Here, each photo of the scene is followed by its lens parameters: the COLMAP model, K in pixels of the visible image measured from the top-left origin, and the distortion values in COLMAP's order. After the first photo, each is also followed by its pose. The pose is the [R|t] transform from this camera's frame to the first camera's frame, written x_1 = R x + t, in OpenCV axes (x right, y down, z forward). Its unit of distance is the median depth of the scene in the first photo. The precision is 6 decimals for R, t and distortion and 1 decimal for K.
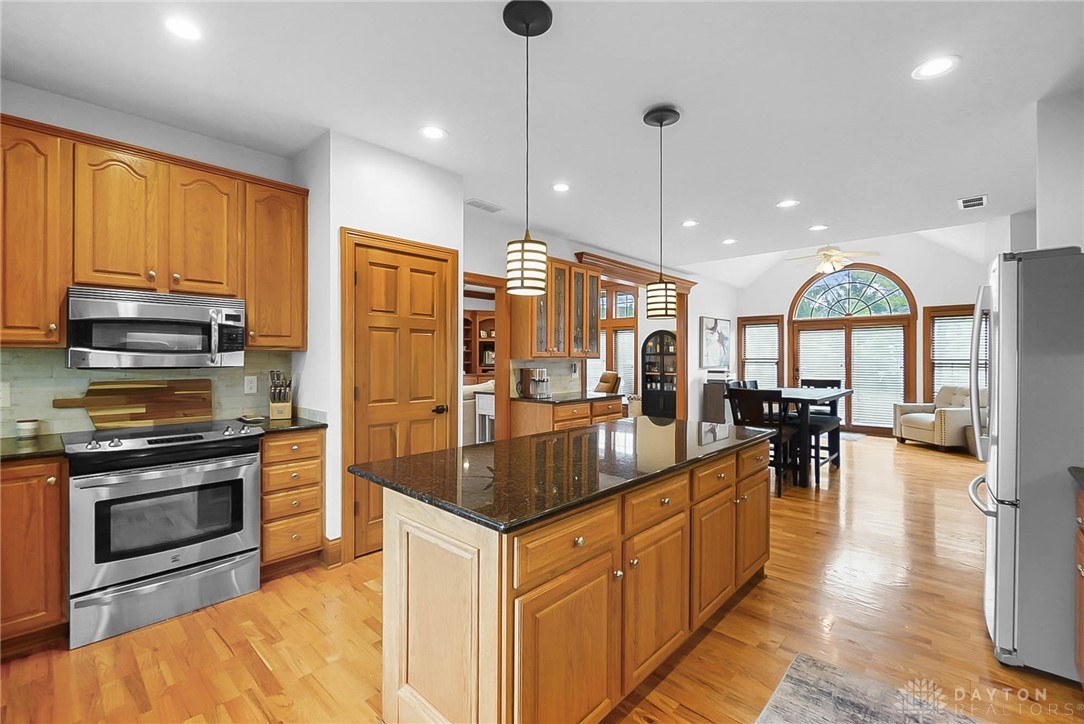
lens RADIAL K [[474.2, 0, 541.0], [0, 474.2, 359.6], [0, 0, 1]] dist [-0.010125, -0.000064]
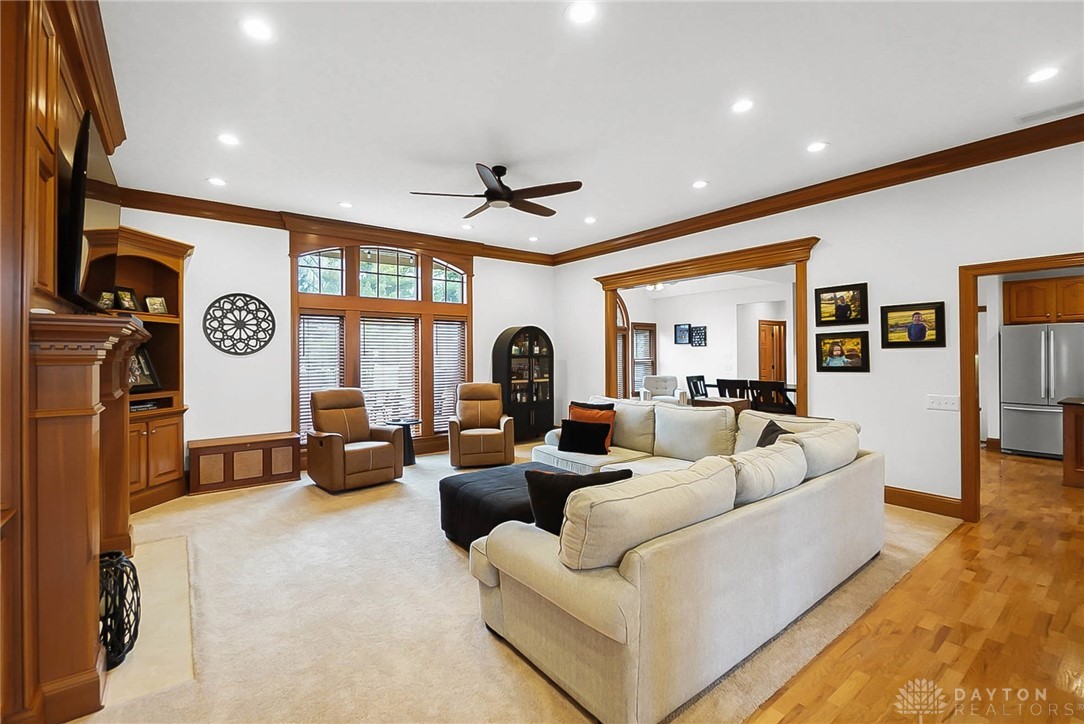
lens RADIAL K [[474.2, 0, 537.7], [0, 474.2, 347.8], [0, 0, 1]] dist [-0.010125, -0.000064]
pose [[0.160900, 0.009230, 0.986928, -0.559851], [0.005340, 0.999933, -0.010222, -0.018584], [-0.986956, 0.006915, 0.160840, 0.901111]]
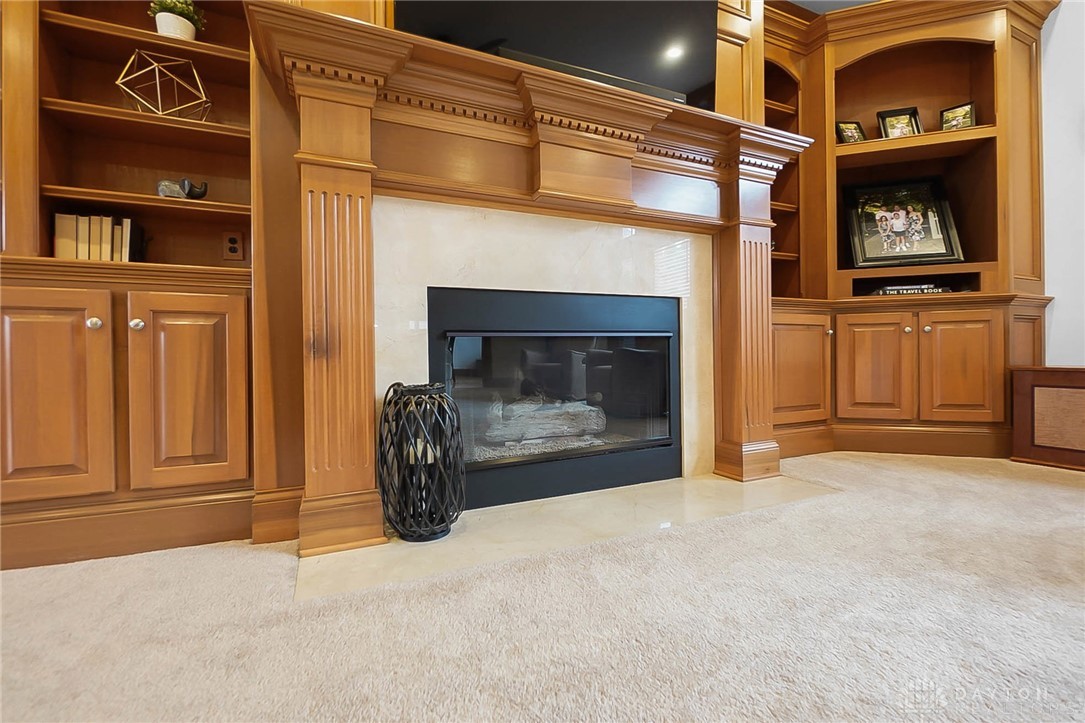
lens RADIAL K [[477.1, 0, 549.1], [0, 477.1, 354.3], [0, 0, 1]] dist [0.003910, -0.003487]
pose [[0.924025, -0.012943, -0.382112, -0.238641], [0.013288, 0.999910, -0.001734, 0.075939], [0.382101, -0.003475, 0.924114, 1.015920]]
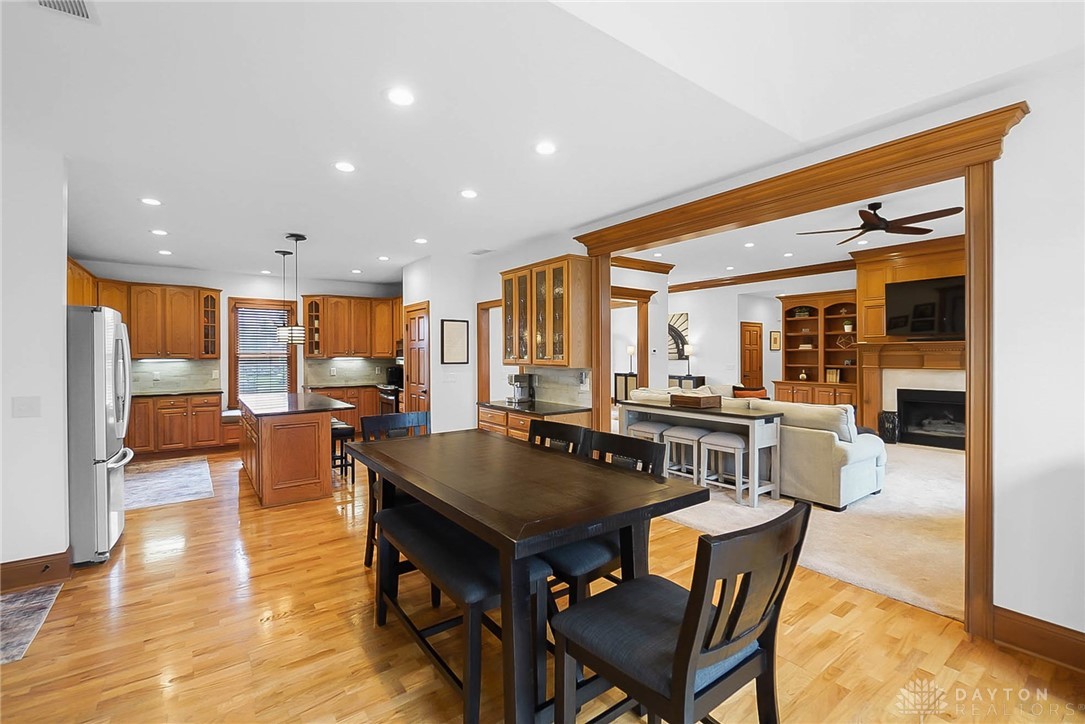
lens RADIAL K [[477.1, 0, 534.5], [0, 477.1, 355.5], [0, 0, 1]] dist [0.003910, -0.003487]
pose [[-0.184423, 0.002049, -0.982845, 0.597868], [0.005571, 0.999984, 0.001039, -0.017305], [0.982831, -0.005284, -0.184431, 0.702251]]
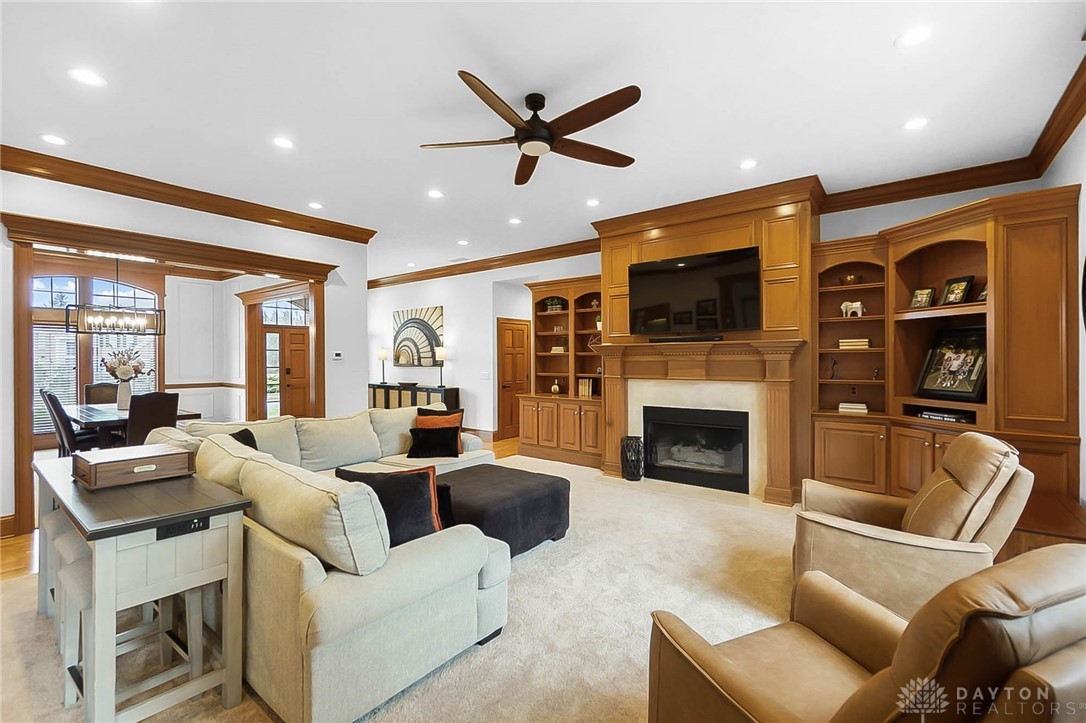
lens RADIAL K [[477.5, 0, 536.4], [0, 477.5, 359.6], [0, 0, 1]] dist [0.003910, -0.003487]
pose [[0.075215, 0.002350, -0.997165, 0.265373], [0.005805, 0.999979, 0.002794, -0.018082], [0.997150, -0.005998, 0.075199, 0.992120]]
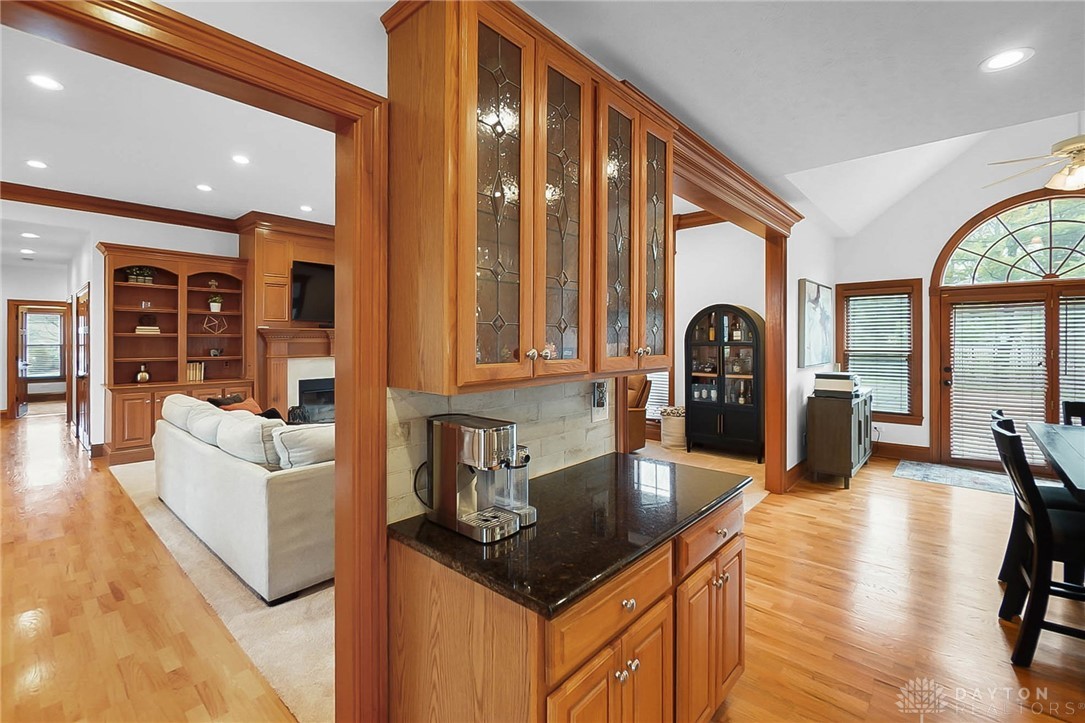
lens RADIAL K [[477.1, 0, 544.8], [0, 477.1, 345.0], [0, 0, 1]] dist [0.003910, -0.003487]
pose [[0.999606, -0.001983, 0.028015, 0.011125], [0.001764, 0.999968, 0.007848, -0.015374], [-0.028030, -0.007795, 0.999577, 0.405997]]
